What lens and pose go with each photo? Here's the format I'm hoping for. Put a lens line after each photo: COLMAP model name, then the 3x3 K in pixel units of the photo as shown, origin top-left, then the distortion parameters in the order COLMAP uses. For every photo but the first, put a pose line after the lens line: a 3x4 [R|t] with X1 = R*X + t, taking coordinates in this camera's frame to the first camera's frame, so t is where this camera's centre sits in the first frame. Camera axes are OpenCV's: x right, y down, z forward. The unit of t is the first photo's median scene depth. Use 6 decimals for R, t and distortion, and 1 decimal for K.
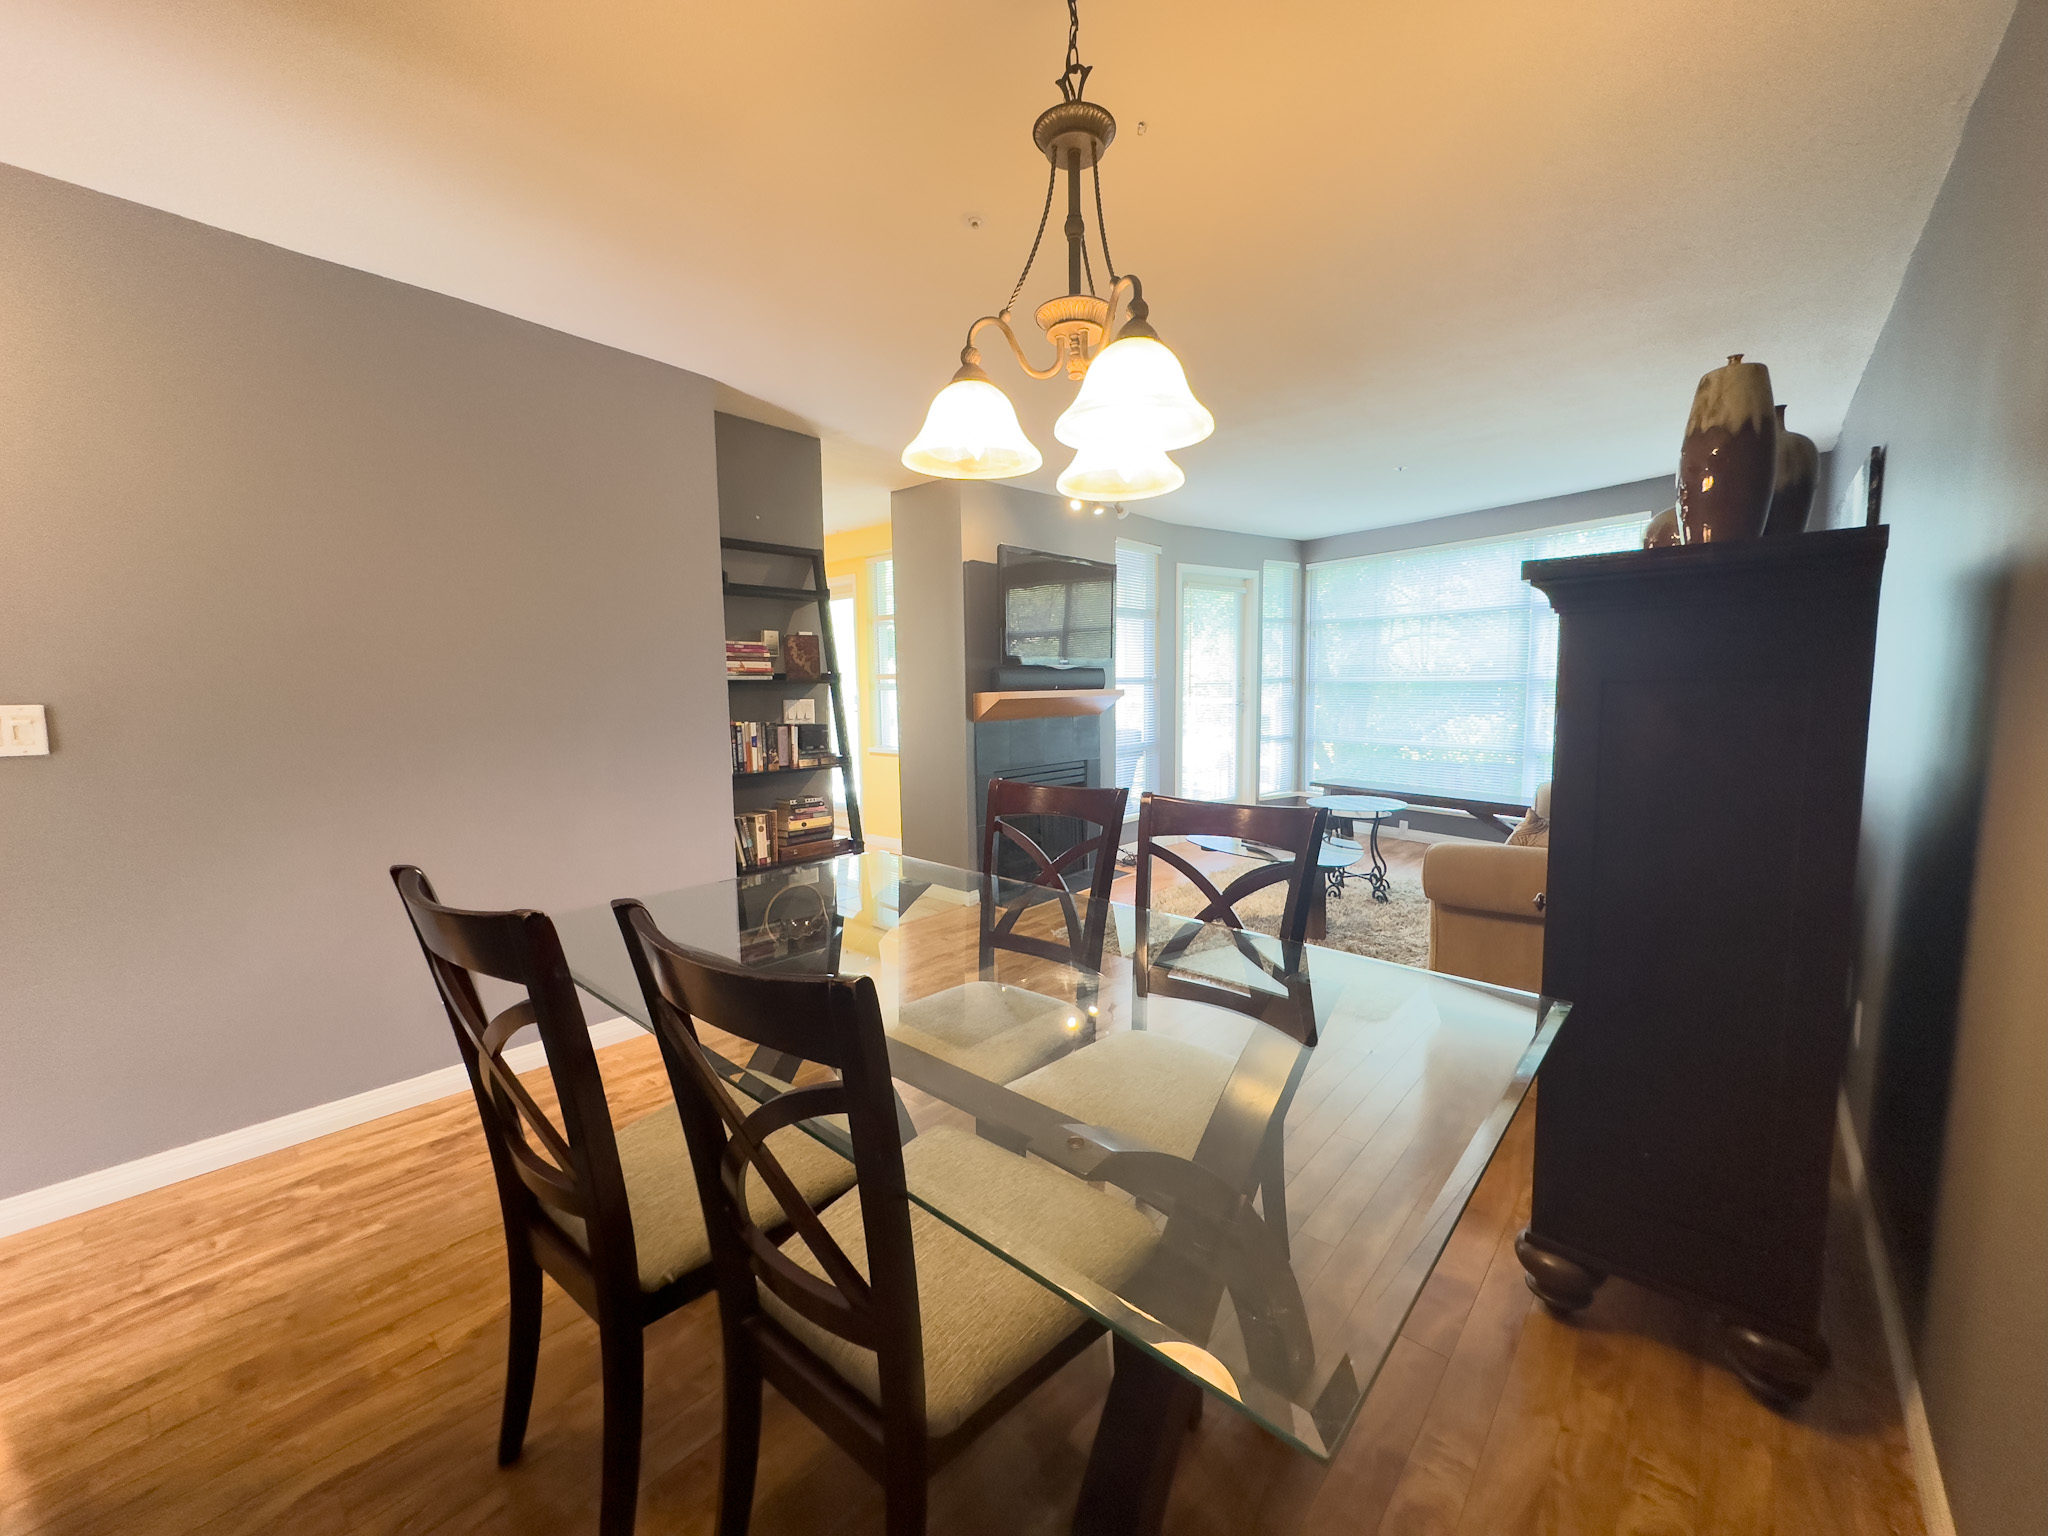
lens RADIAL K [[806.3, 0, 1024.0], [0, 806.3, 768.0], [0, 0, 1]] dist [-0.002693, -0.000273]
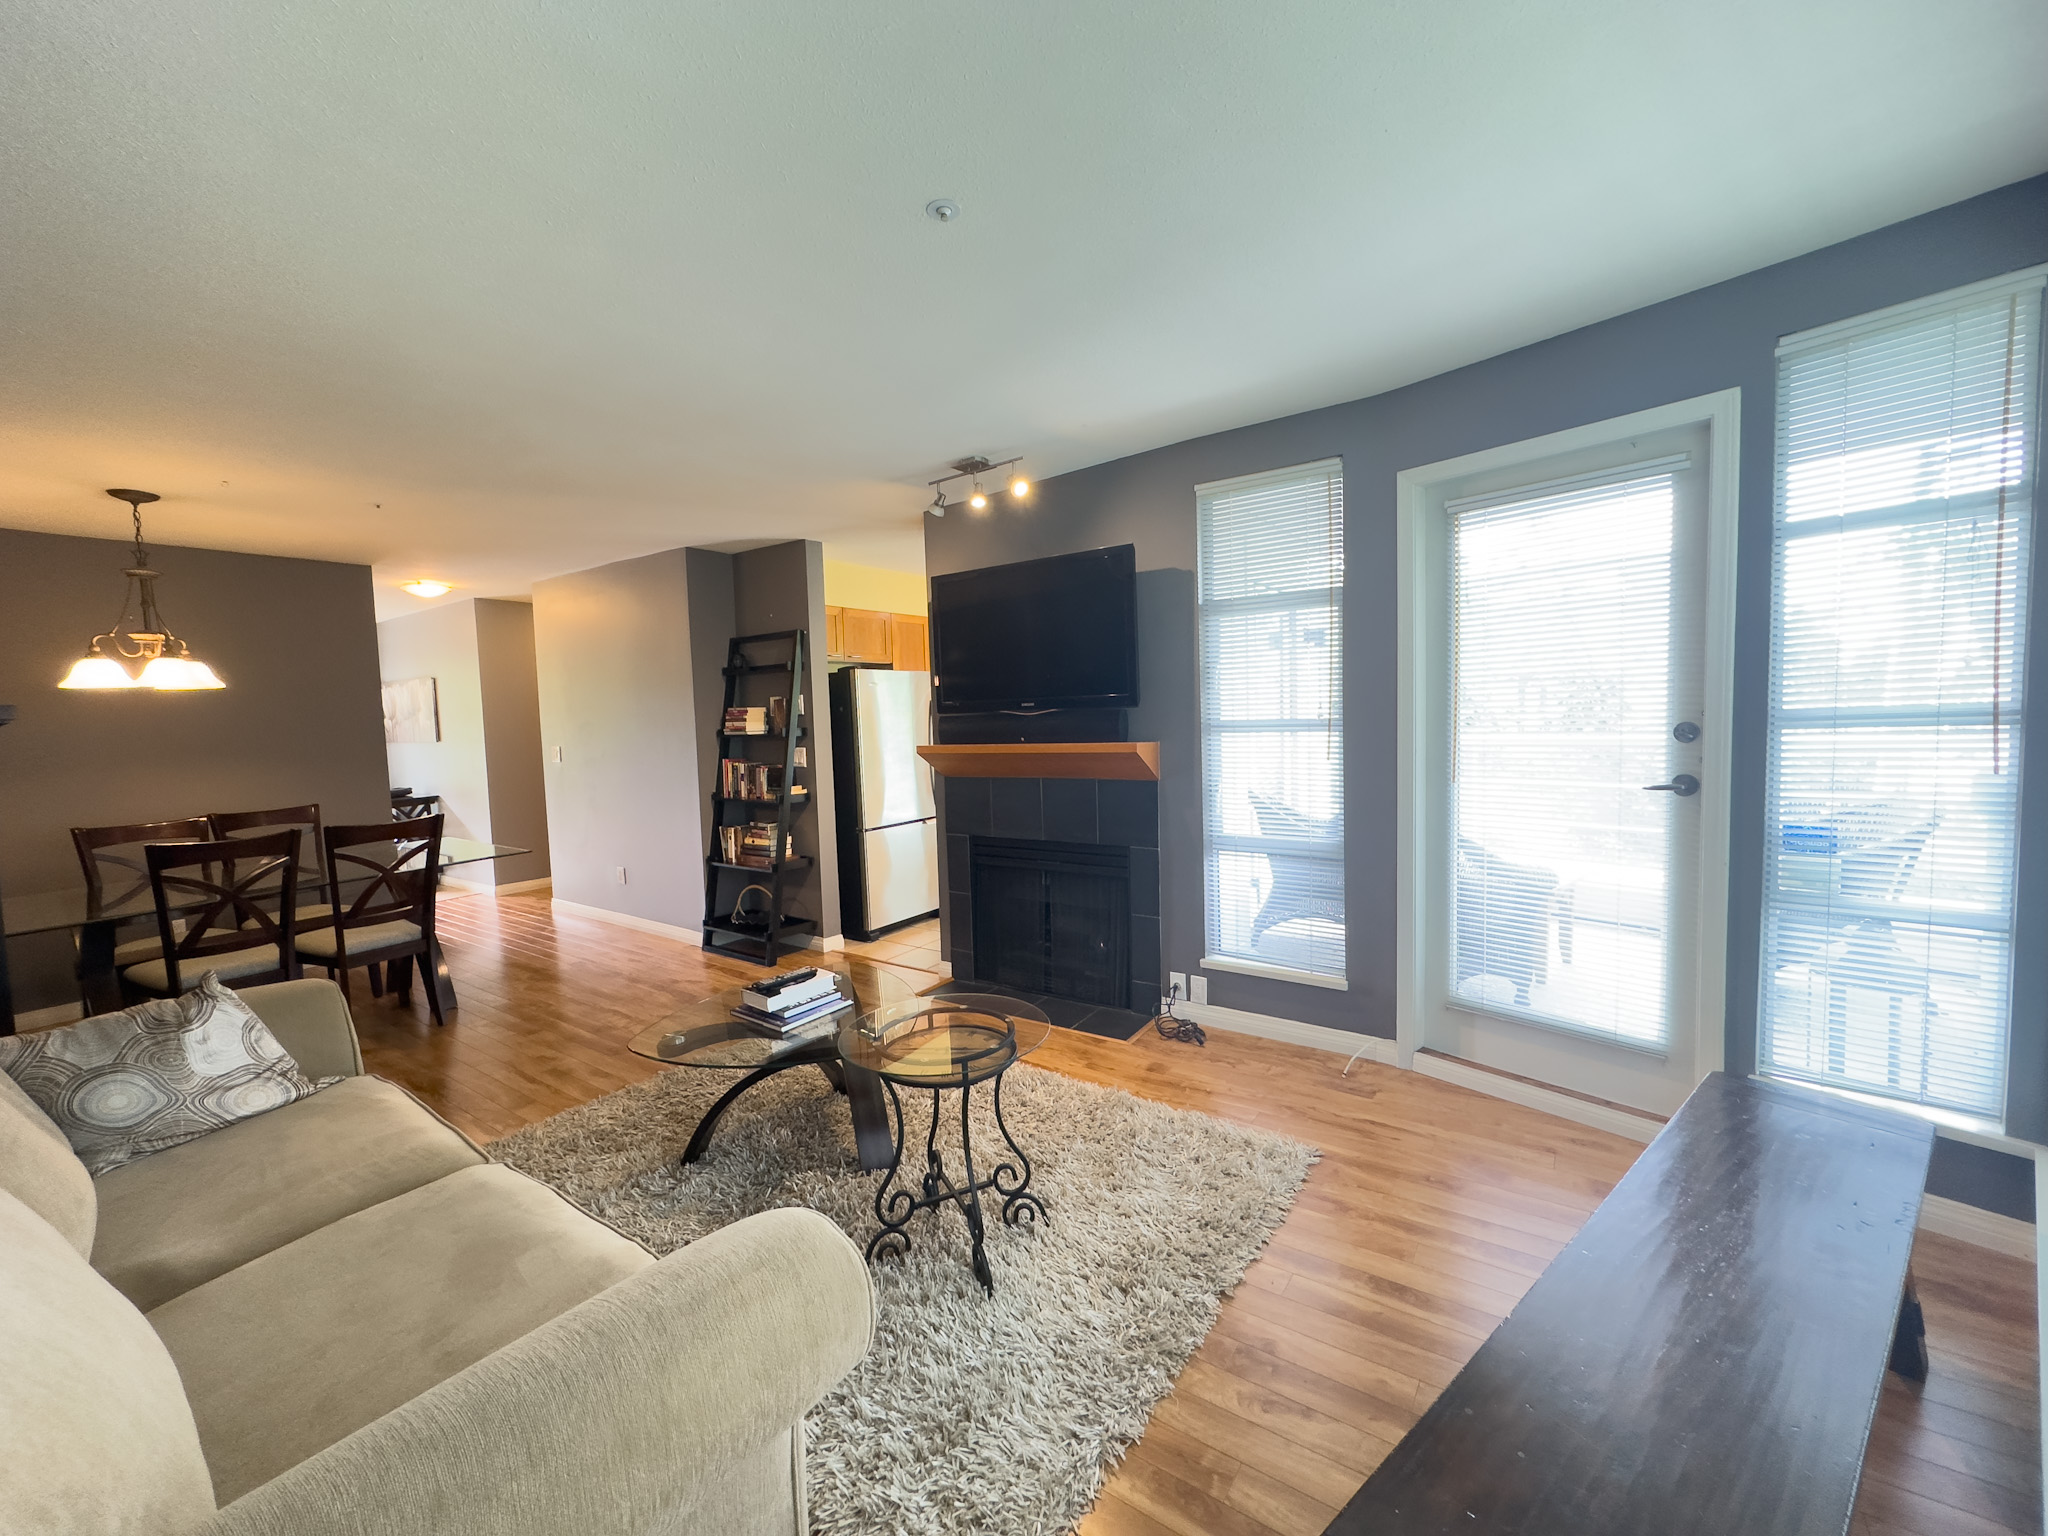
lens RADIAL K [[806.3, 0, 1024.0], [0, 806.3, 768.0], [0, 0, 1]] dist [-0.002693, -0.000273]
pose [[0.097979, 0.075617, -0.992312, 1.098475], [-0.074163, 0.994891, 0.068491, -0.178194], [0.992421, 0.066882, 0.103086, 1.291874]]
